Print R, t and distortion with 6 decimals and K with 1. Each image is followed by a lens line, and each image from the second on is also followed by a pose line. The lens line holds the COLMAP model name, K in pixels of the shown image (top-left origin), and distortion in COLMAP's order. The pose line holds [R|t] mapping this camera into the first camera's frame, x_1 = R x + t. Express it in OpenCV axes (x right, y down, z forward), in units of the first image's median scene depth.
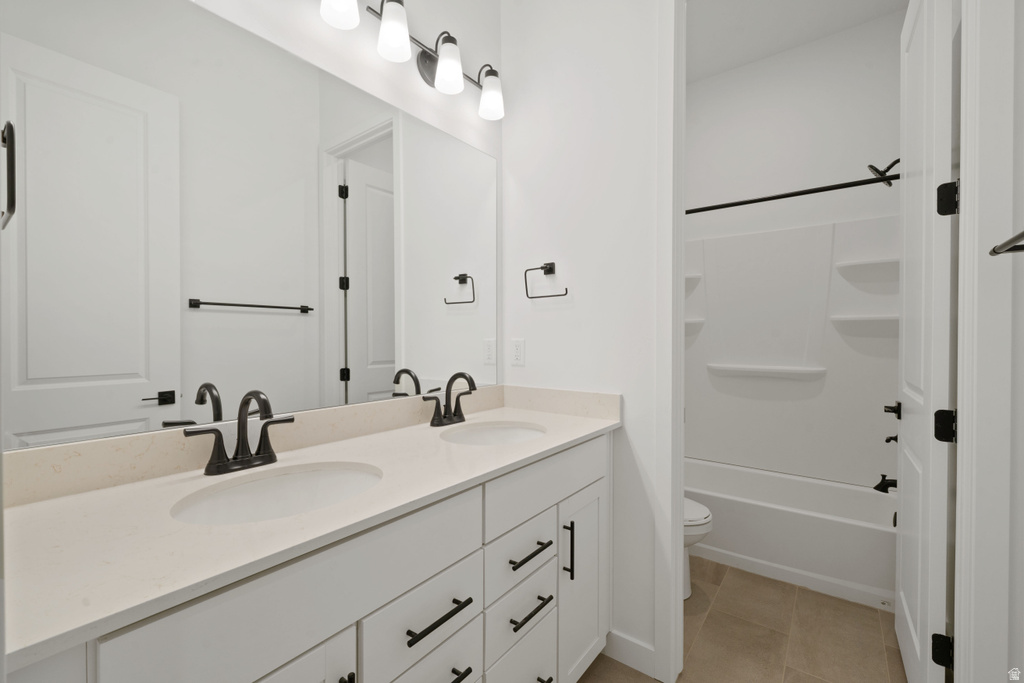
lens RADIAL K [[423.6, 0, 516.1], [0, 423.6, 344.9], [0, 0, 1]] dist [0.001911, 0.000112]
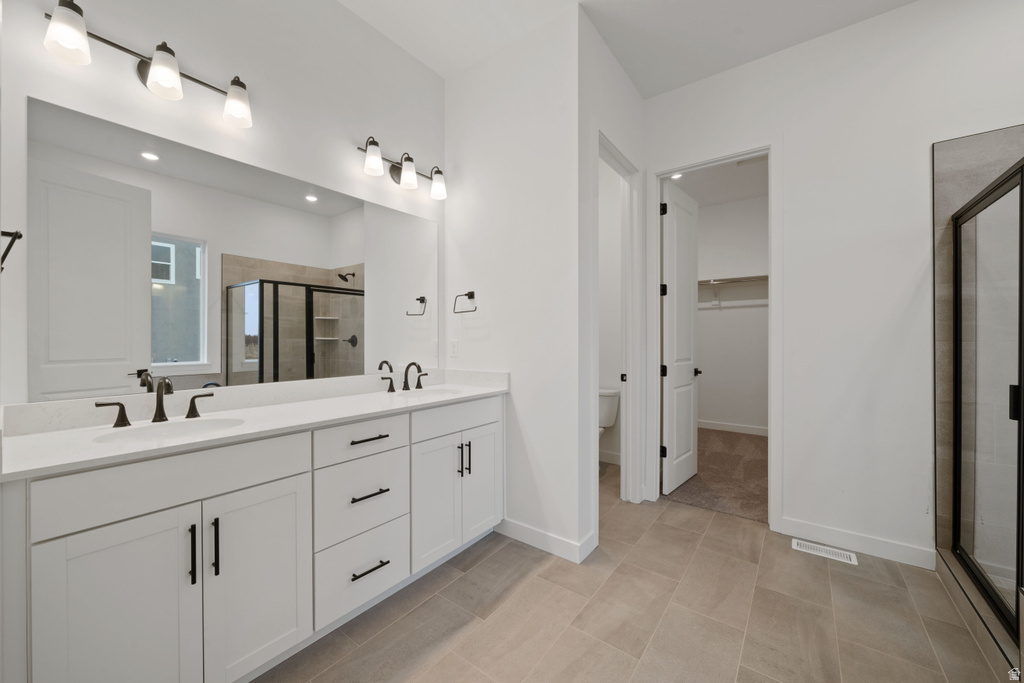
lens RADIAL K [[392.9, 0, 508.9], [0, 392.9, 340.4], [0, 0, 1]] dist [-0.001027, 0.000199]
pose [[0.999988, 0.003383, 0.003424, 0.223490], [-0.003303, 0.999731, -0.022938, 0.025513], [-0.003501, 0.022927, 0.999731, -0.502180]]
